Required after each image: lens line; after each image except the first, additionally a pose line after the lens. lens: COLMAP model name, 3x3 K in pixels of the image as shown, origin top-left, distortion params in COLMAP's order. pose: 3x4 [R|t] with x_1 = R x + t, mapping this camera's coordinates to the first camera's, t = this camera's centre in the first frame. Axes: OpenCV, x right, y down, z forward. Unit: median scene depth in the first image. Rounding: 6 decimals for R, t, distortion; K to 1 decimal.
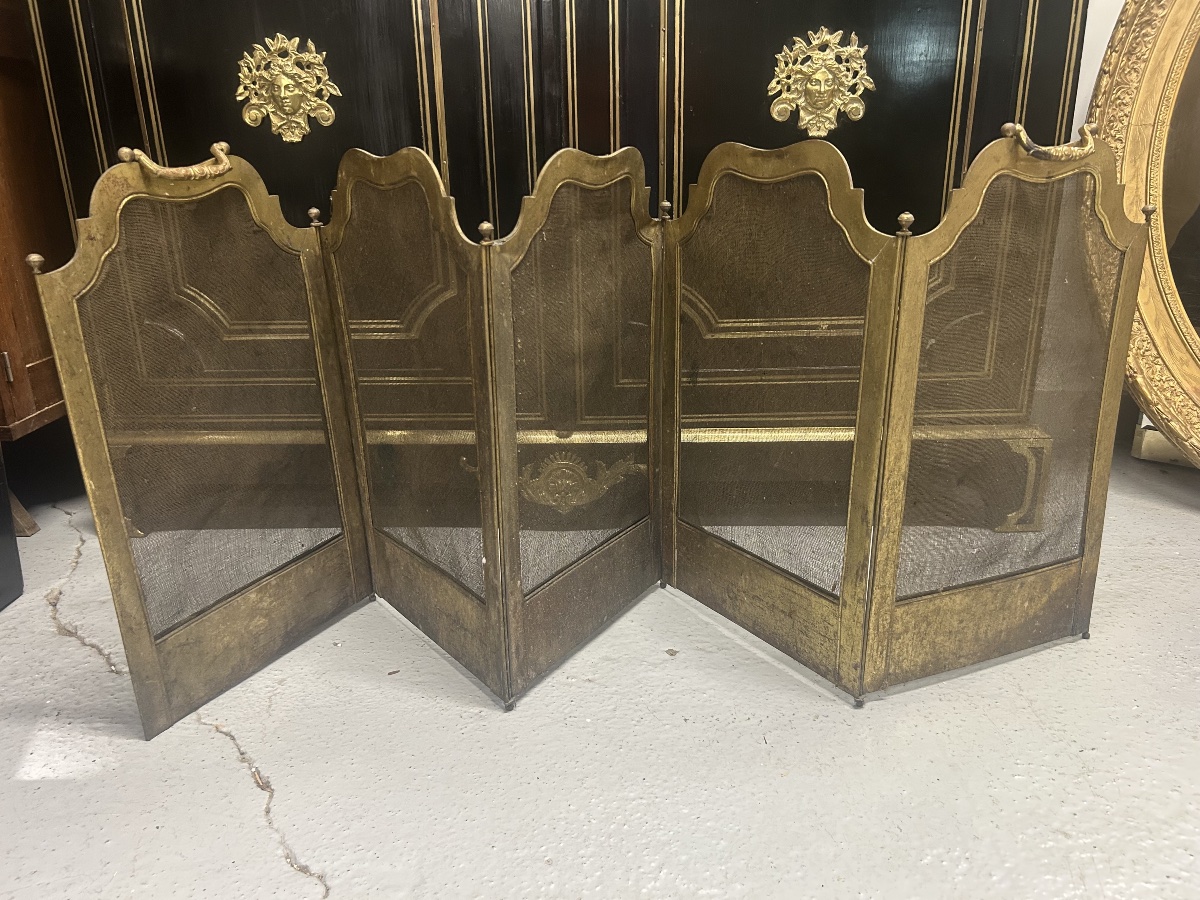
lens RADIAL K [[908.1, 0, 590.2], [0, 908.1, 457.6], [0, 0, 1]] dist [0.011143, -0.006635]
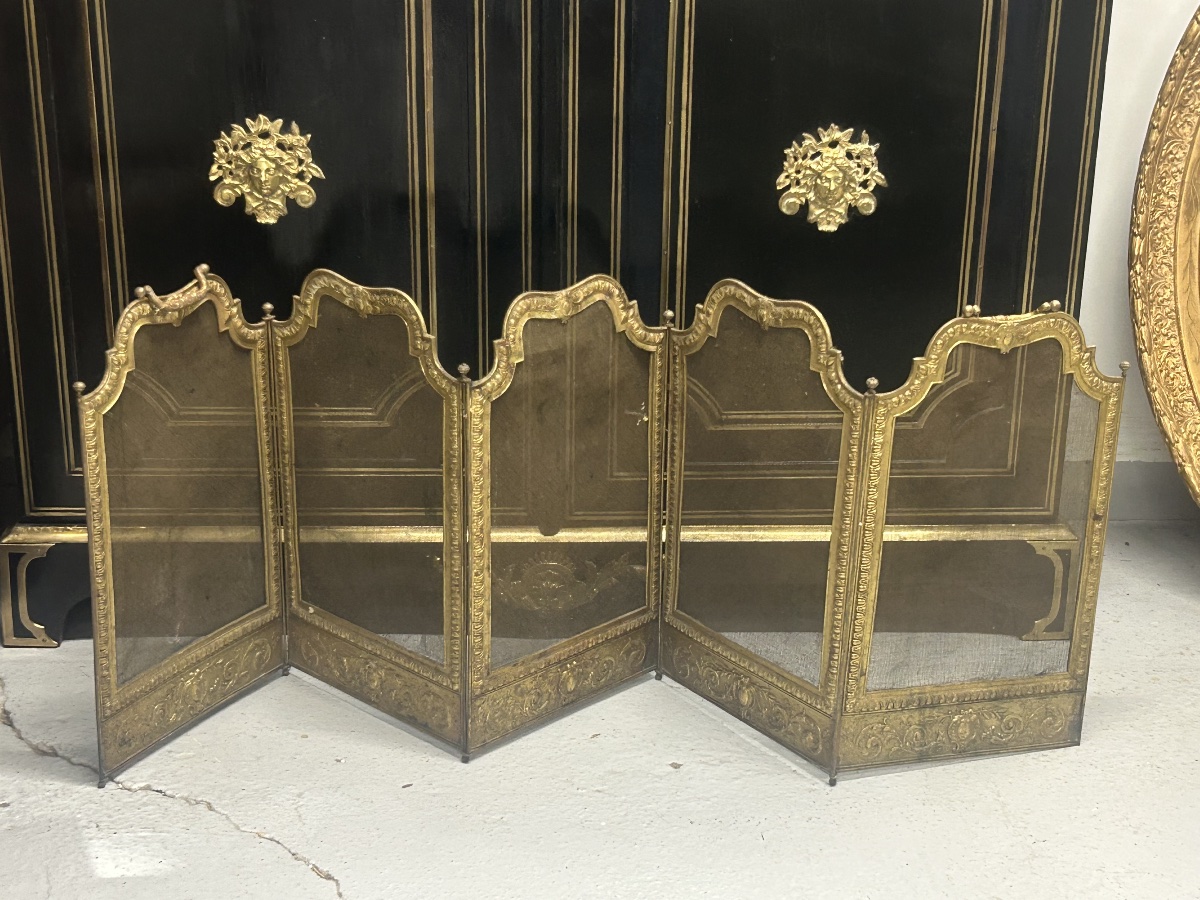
lens RADIAL K [[1918.3, 0, 592.5], [0, 1918.3, 481.9], [0, 0, 1]] dist [0.098071, 0.000000]
pose [[0.996756, 0.004800, 0.080346, -0.158158], [-0.007115, 0.999567, 0.028552, -0.146097], [-0.080174, -0.029031, 0.996358, -1.006364]]
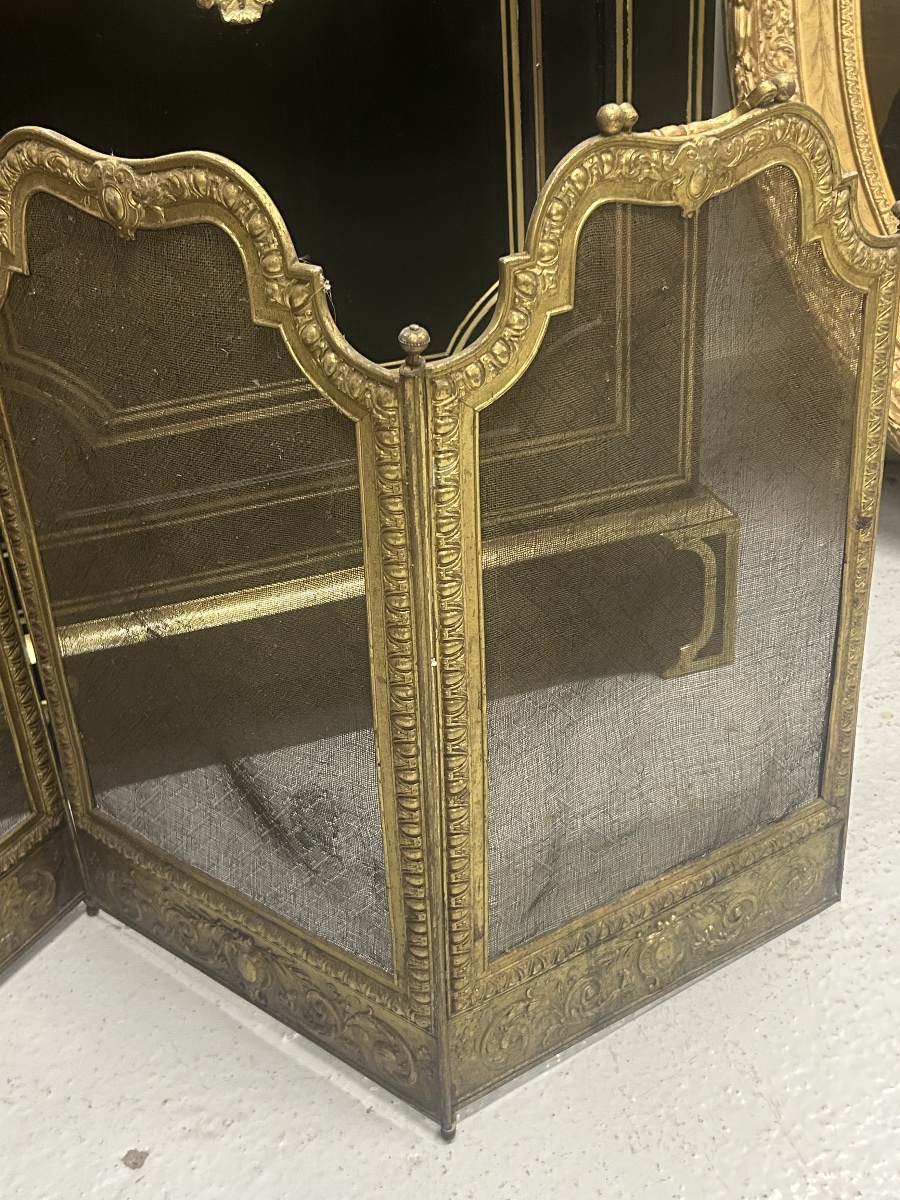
lens RADIAL K [[1409.1, 0, 453.5], [0, 1409.1, 602.8], [0, 0, 1]] dist [0.047078, 0.000000]
pose [[0.942662, -0.198927, 0.267986, 0.094563], [0.144386, 0.966999, 0.209918, -0.199981], [-0.300901, -0.159188, 0.940275, 0.221671]]
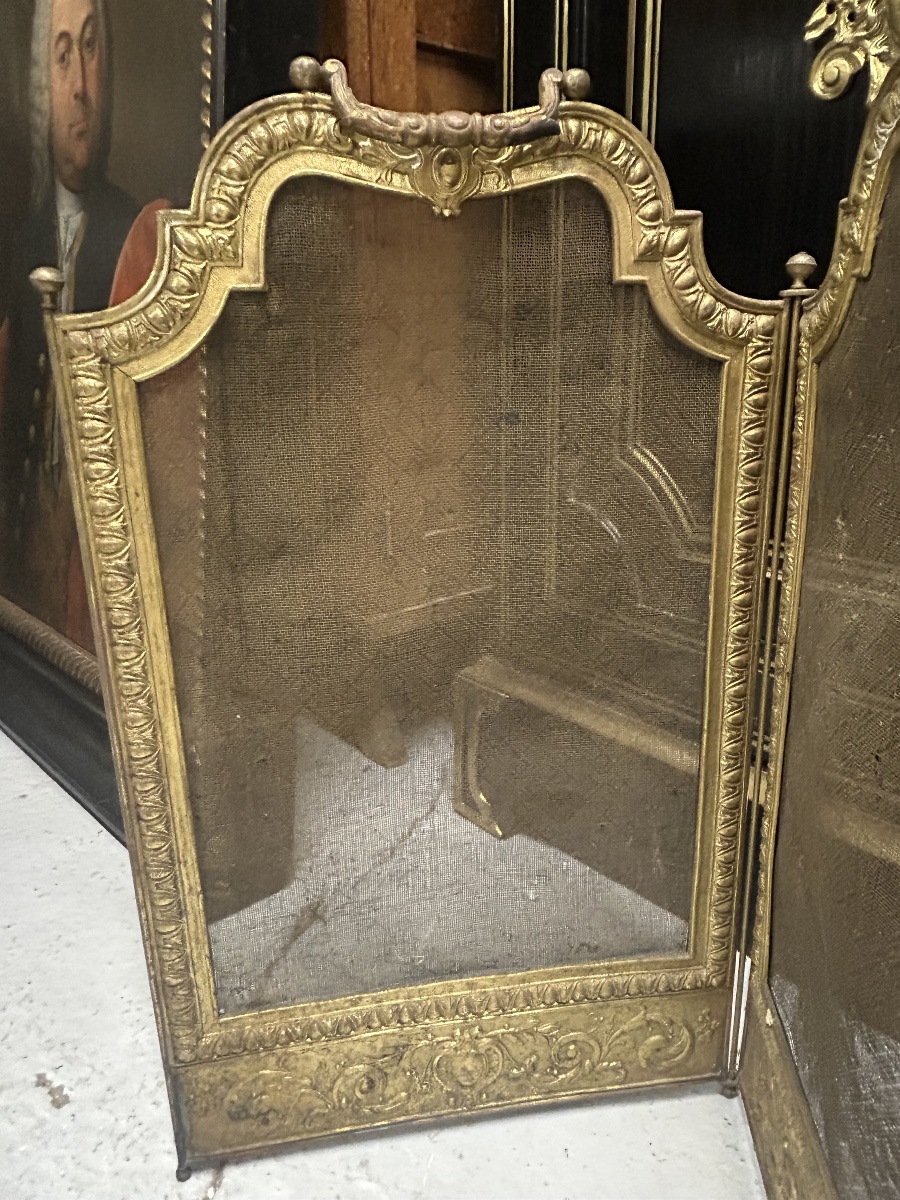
lens RADIAL K [[912.5, 0, 488.8], [0, 912.5, 590.5], [0, 0, 1]] dist [-0.003306, -0.017757]
pose [[0.696371, 0.226188, -0.681107, -0.141914], [-0.242566, 0.967366, 0.073248, -0.136598], [0.675447, 0.114206, 0.728511, 0.624603]]
